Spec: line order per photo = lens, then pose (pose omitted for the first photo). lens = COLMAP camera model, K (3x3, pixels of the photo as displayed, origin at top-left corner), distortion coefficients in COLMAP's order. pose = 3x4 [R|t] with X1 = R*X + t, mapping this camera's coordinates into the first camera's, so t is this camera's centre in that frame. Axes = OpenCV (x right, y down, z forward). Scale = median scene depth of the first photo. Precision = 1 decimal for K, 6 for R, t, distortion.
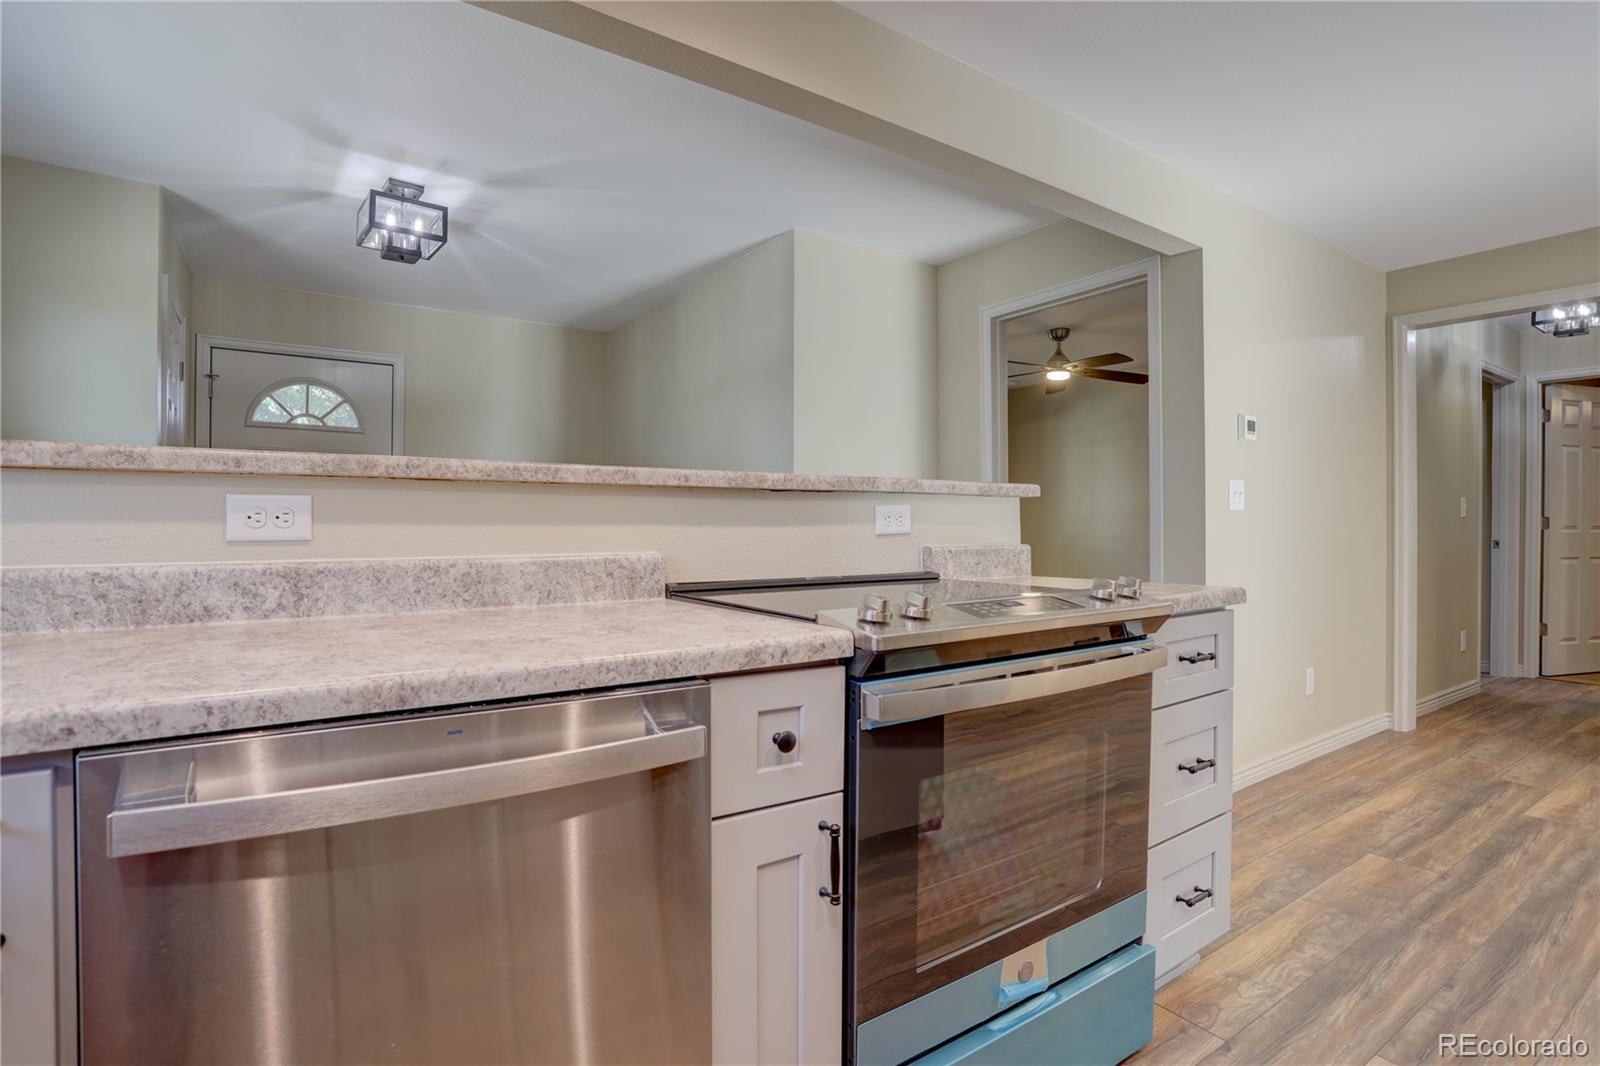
lens RADIAL K [[790.4, 0, 801.4], [0, 790.4, 530.9], [0, 0, 1]] dist [-0.062498, 0.023718]
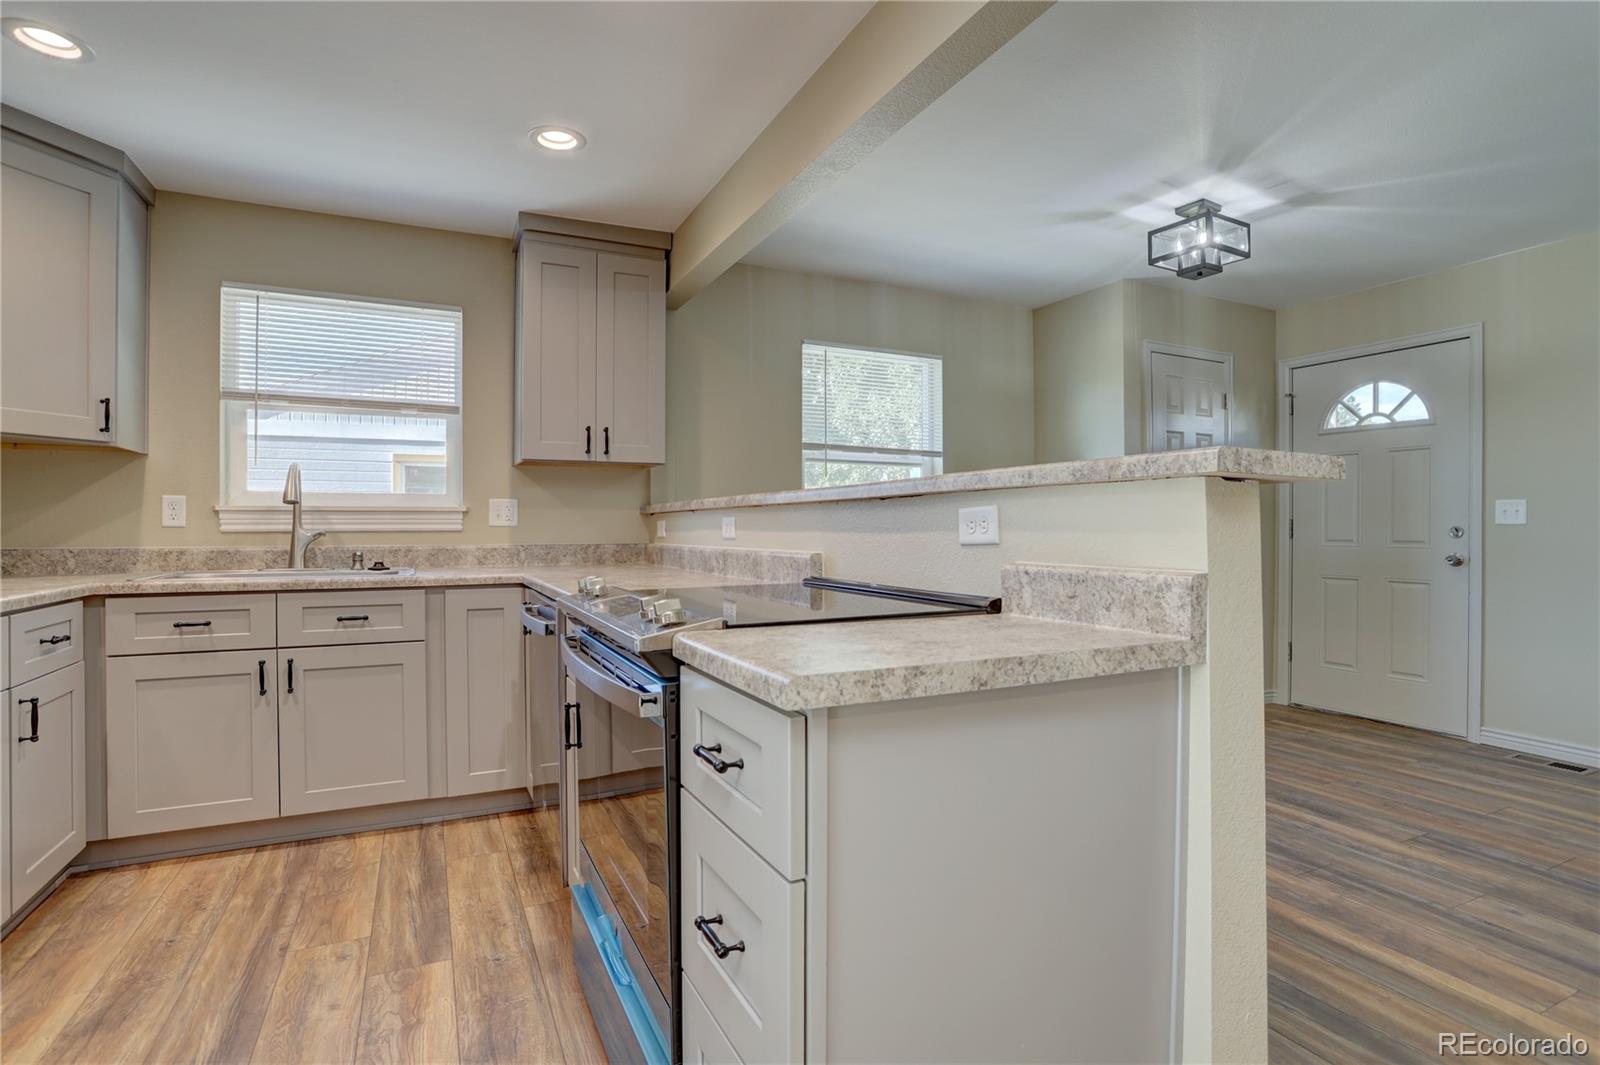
lens RADIAL K [[790.4, 0, 811.0], [0, 790.4, 530.0], [0, 0, 1]] dist [-0.062498, 0.023718]
pose [[-0.149752, -0.000193, -0.988724, 0.876142], [-0.001464, 0.999999, 0.000026, -0.009216], [0.988723, 0.001451, -0.149752, 0.936573]]
